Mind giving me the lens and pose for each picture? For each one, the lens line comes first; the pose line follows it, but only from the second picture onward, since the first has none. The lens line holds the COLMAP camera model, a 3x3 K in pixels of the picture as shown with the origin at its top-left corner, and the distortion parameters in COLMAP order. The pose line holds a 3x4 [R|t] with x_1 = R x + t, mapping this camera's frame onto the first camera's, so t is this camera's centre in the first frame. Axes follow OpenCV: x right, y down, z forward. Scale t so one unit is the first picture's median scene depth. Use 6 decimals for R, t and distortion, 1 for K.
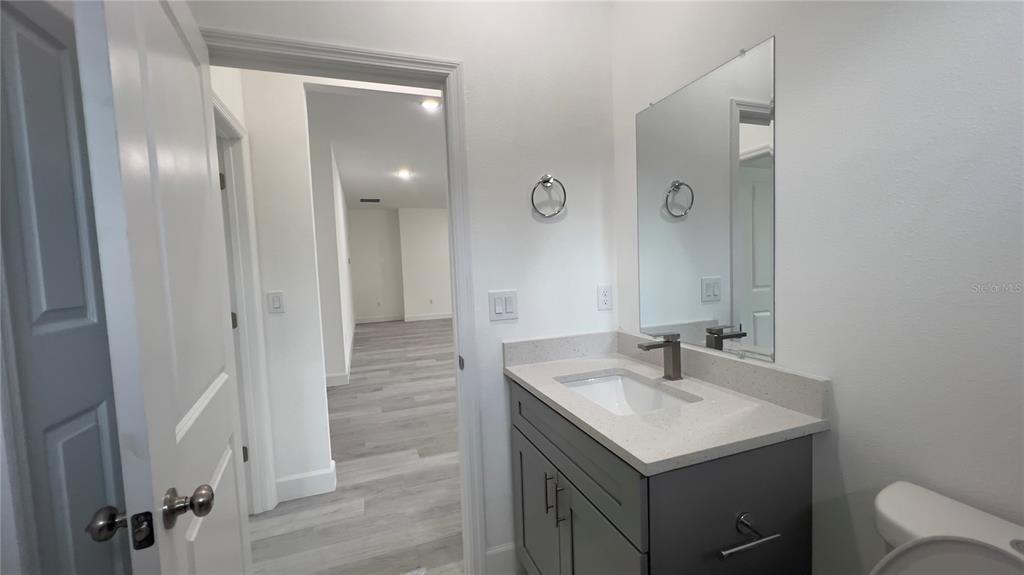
lens RADIAL K [[409.0, 0, 514.6], [0, 409.0, 289.9], [0, 0, 1]] dist [0.000053, 0.000351]
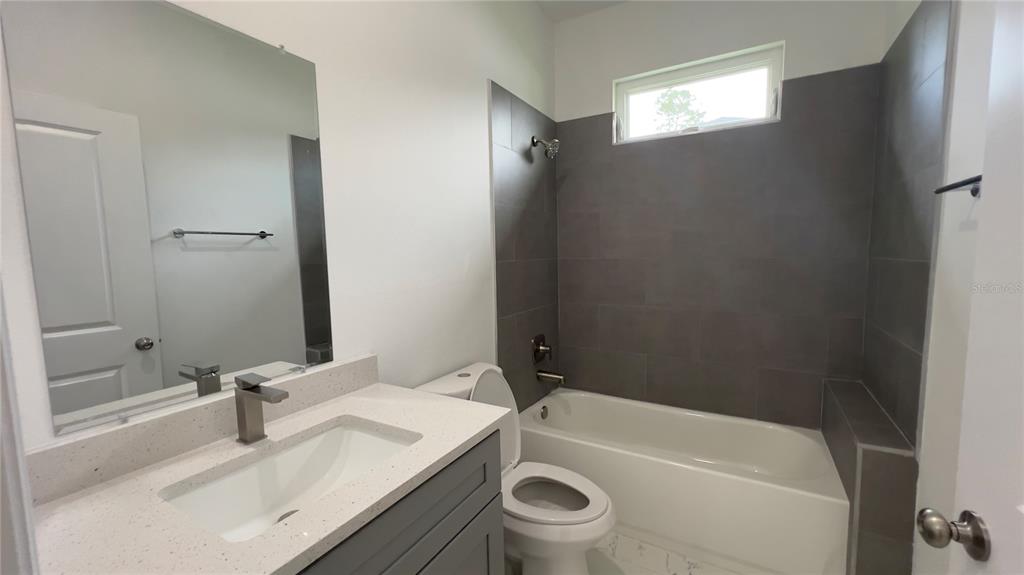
lens RADIAL K [[409.0, 0, 514.6], [0, 409.0, 289.9], [0, 0, 1]] dist [0.000053, 0.000351]
pose [[-0.642441, -0.014727, 0.766194, -0.498342], [0.096654, 0.990274, 0.100077, -0.072722], [-0.760216, 0.138349, -0.634769, 1.223129]]
